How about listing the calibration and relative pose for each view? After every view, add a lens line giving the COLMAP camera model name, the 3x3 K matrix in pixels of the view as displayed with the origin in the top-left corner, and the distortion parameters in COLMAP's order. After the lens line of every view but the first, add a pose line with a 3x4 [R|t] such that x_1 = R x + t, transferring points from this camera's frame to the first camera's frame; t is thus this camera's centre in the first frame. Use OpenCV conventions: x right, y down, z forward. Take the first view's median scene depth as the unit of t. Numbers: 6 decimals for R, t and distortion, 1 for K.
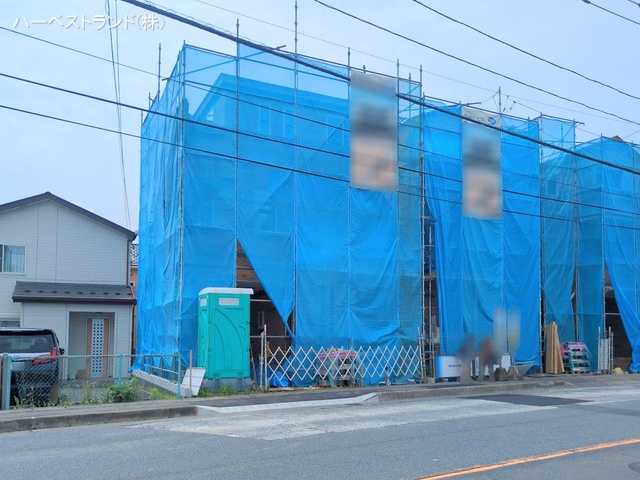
lens RADIAL K [[613.6, 0, 317.8], [0, 613.6, 298.2], [0, 0, 1]] dist [0.011860, -0.008977]
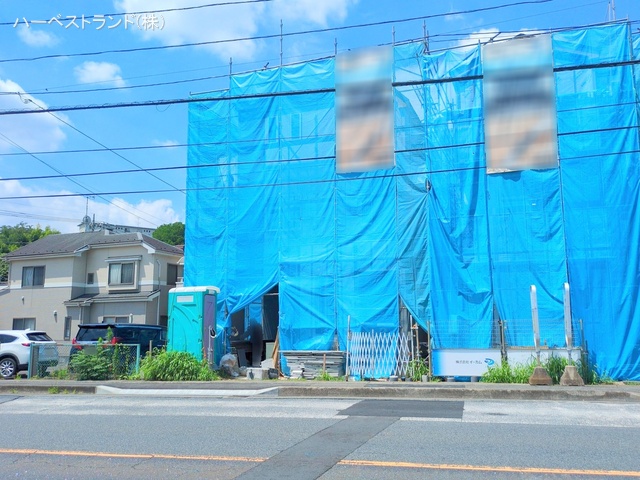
lens RADIAL K [[592.1, 0, 341.9], [0, 592.1, 231.4], [0, 0, 1]] dist [0.008839, 0.001732]
pose [[0.674617, -0.123710, -0.727728, 0.734871], [0.060197, 0.991793, -0.112795, 0.019150], [0.735710, 0.032287, 0.676527, 0.364425]]
